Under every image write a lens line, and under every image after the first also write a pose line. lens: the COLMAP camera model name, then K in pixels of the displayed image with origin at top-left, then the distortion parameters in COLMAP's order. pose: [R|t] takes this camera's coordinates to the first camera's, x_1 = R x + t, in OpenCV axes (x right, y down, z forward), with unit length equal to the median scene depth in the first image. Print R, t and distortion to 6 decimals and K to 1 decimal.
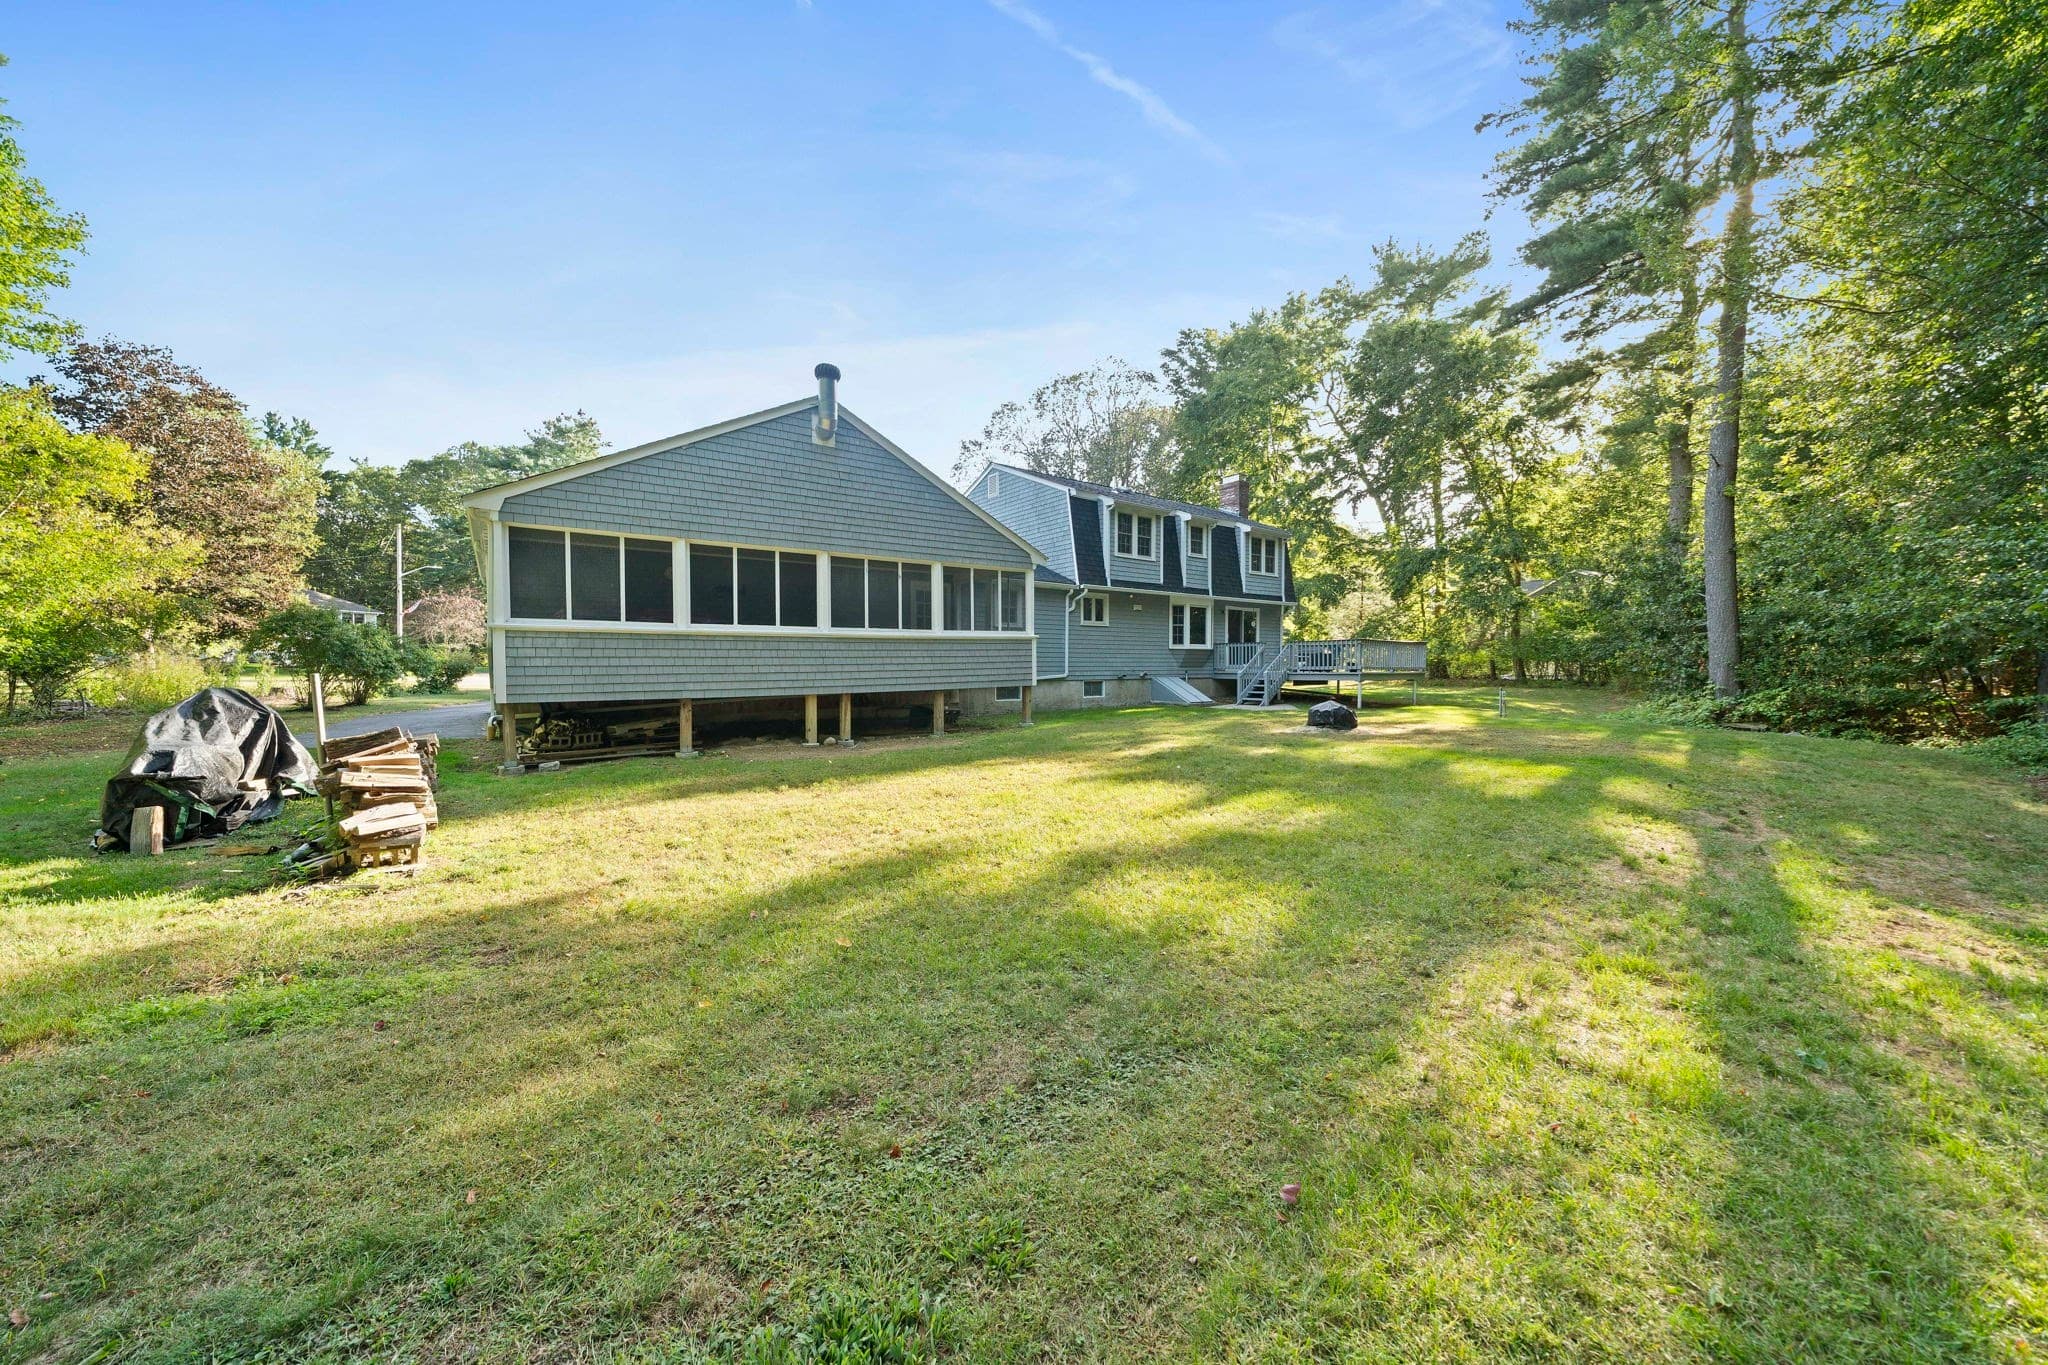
lens RADIAL K [[1069.0, 0, 1022.1], [0, 1069.0, 686.9], [0, 0, 1]] dist [0.001136, 0.000576]
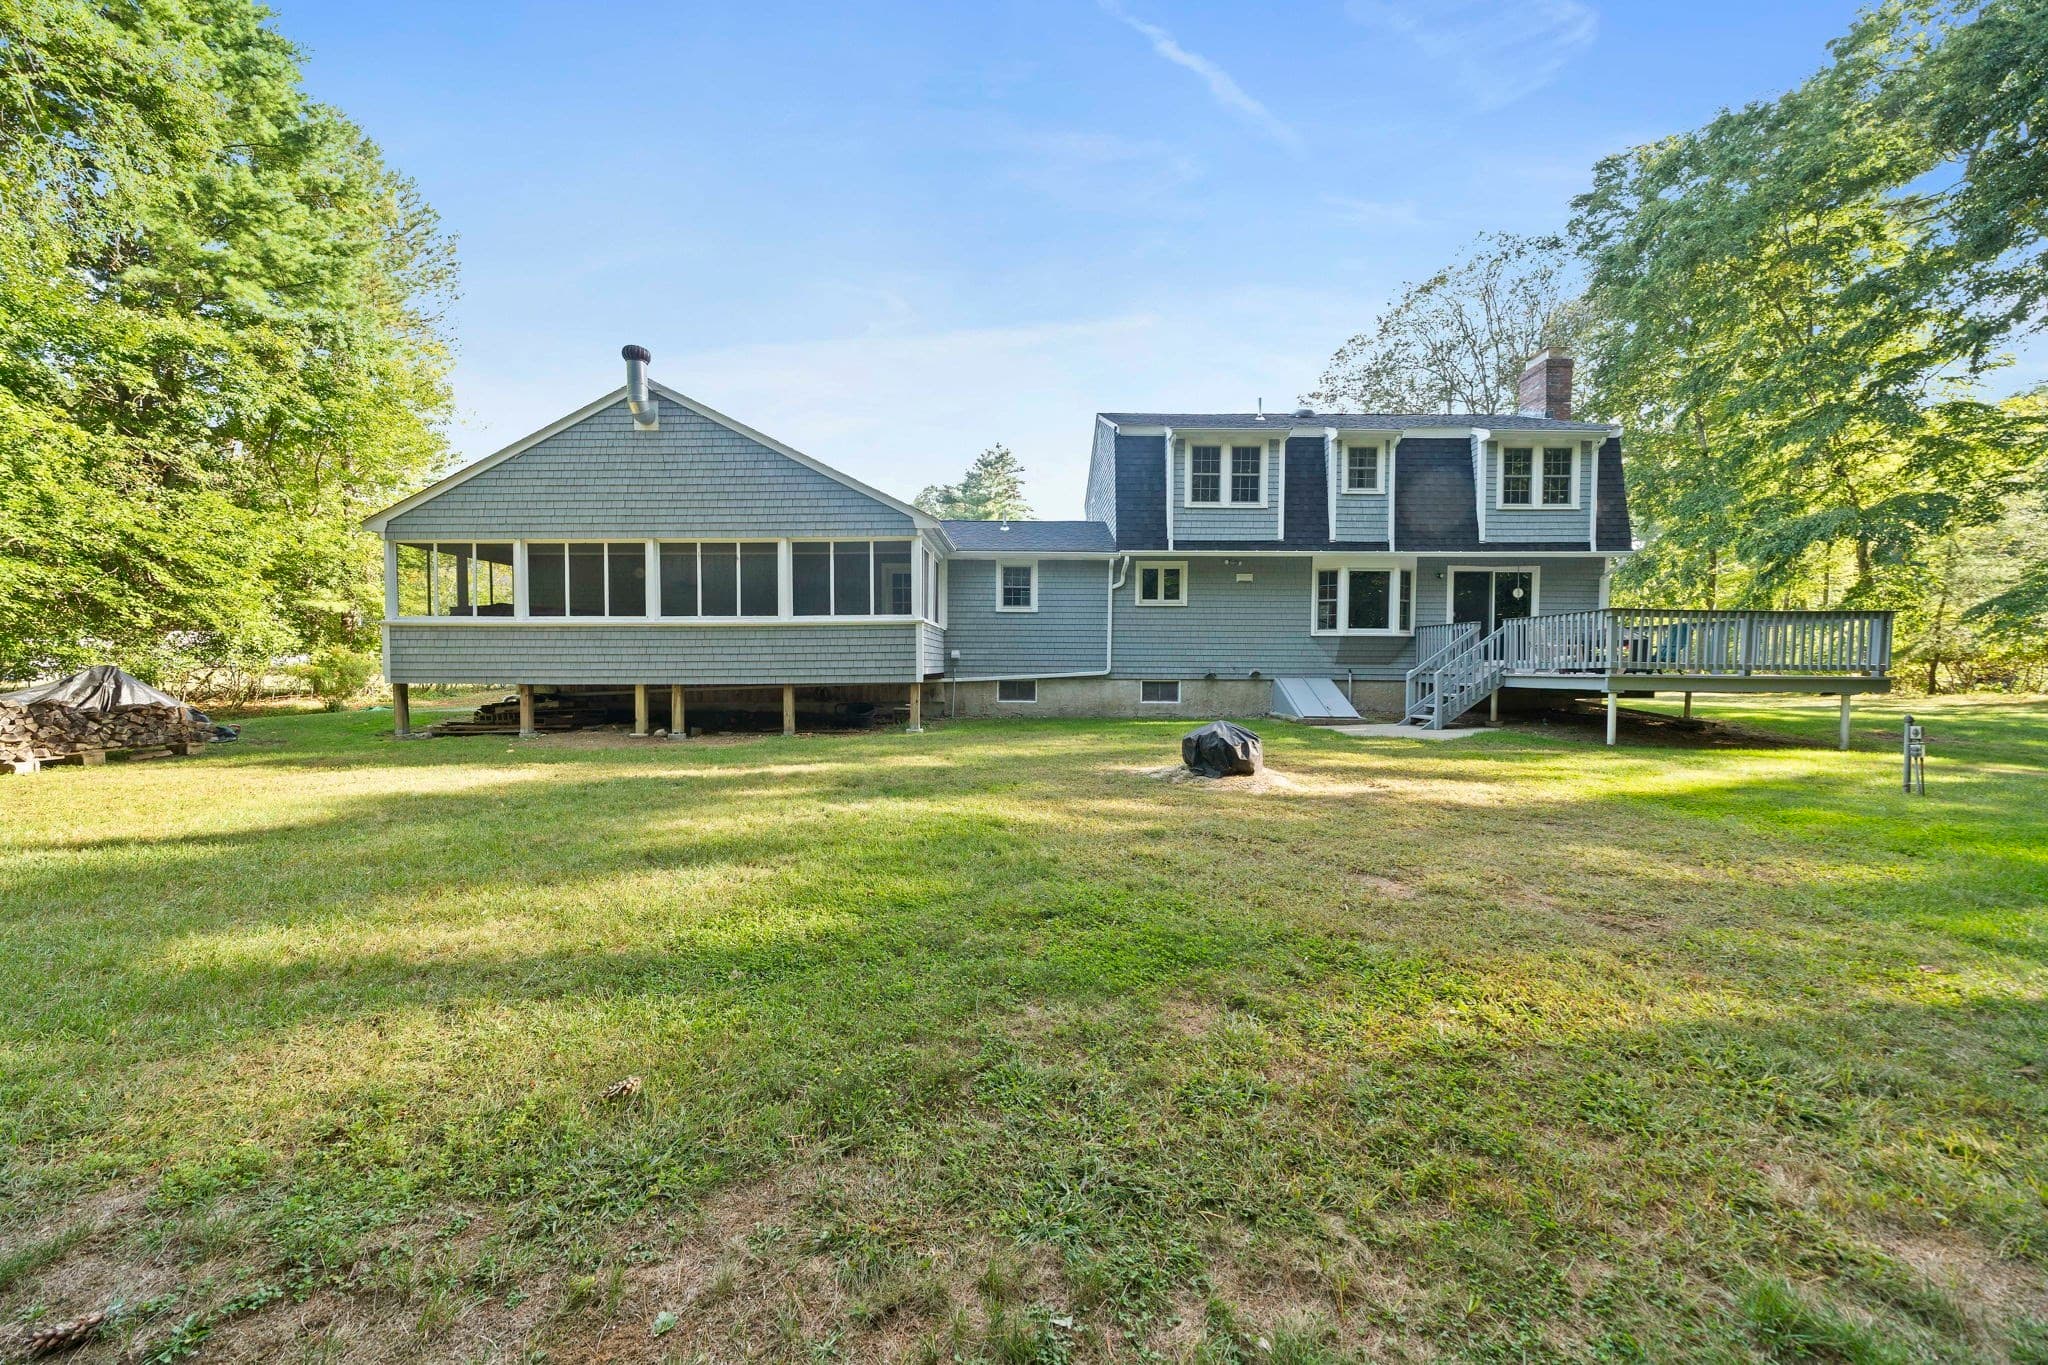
lens RADIAL K [[813.2, 0, 1018.5], [0, 813.2, 665.6], [0, 0, 1]] dist [-0.002975, -0.000180]
pose [[0.643929, 0.022172, -0.764764, 0.439405], [-0.023468, 0.999682, 0.009223, -0.018666], [0.764725, 0.012009, 0.644244, 0.568294]]
